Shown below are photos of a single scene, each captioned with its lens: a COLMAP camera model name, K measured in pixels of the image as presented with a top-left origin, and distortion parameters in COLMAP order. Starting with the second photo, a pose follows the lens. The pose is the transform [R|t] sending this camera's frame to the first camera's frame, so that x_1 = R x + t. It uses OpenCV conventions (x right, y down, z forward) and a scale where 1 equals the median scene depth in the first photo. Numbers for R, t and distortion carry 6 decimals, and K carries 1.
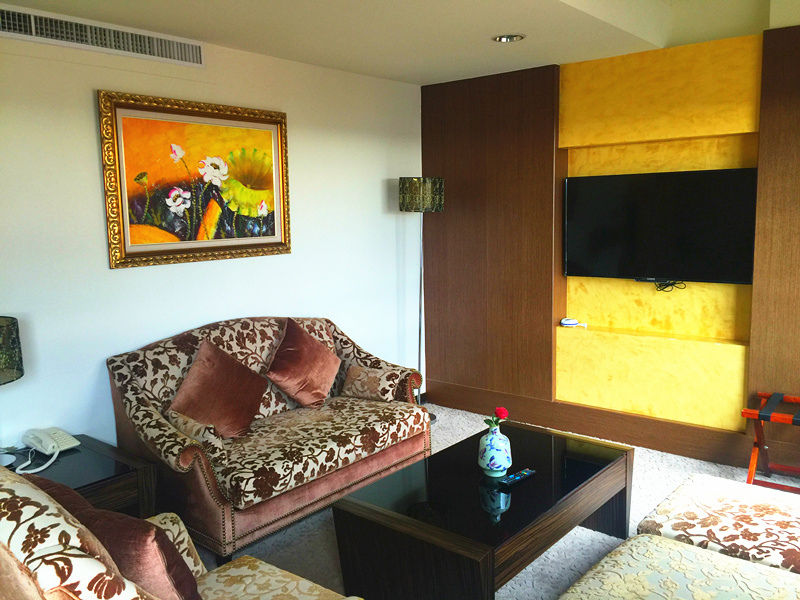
lens RADIAL K [[679.6, 0, 400.0], [0, 679.6, 300.0], [0, 0, 1]] dist [0.091915, -0.131173]
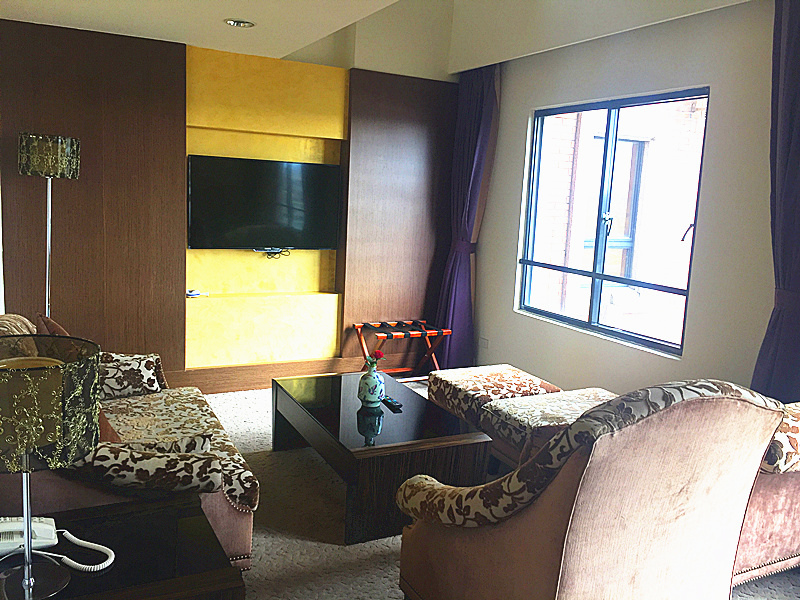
lens RADIAL K [[678.6, 0, 402.7], [0, 678.6, 296.4], [0, 0, 1]] dist [0.098861, -0.147558]
pose [[0.400904, -0.095109, 0.911169, -0.664695], [0.068632, 0.994919, 0.073654, -0.019795], [-0.913545, 0.033008, 0.405395, 0.313593]]
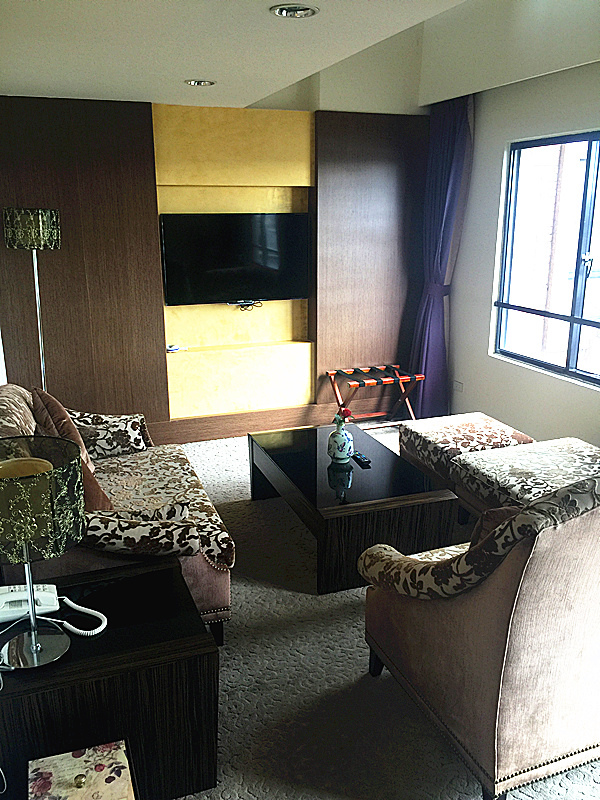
lens RADIAL K [[679.6, 0, 300.0], [0, 679.6, 400.0], [0, 0, 1]] dist [0.091915, -0.131173]
pose [[0.508599, -0.211415, 0.834644, -0.667189], [0.112393, 0.977393, 0.179086, -0.067602], [-0.853636, 0.002725, 0.520862, 0.282562]]
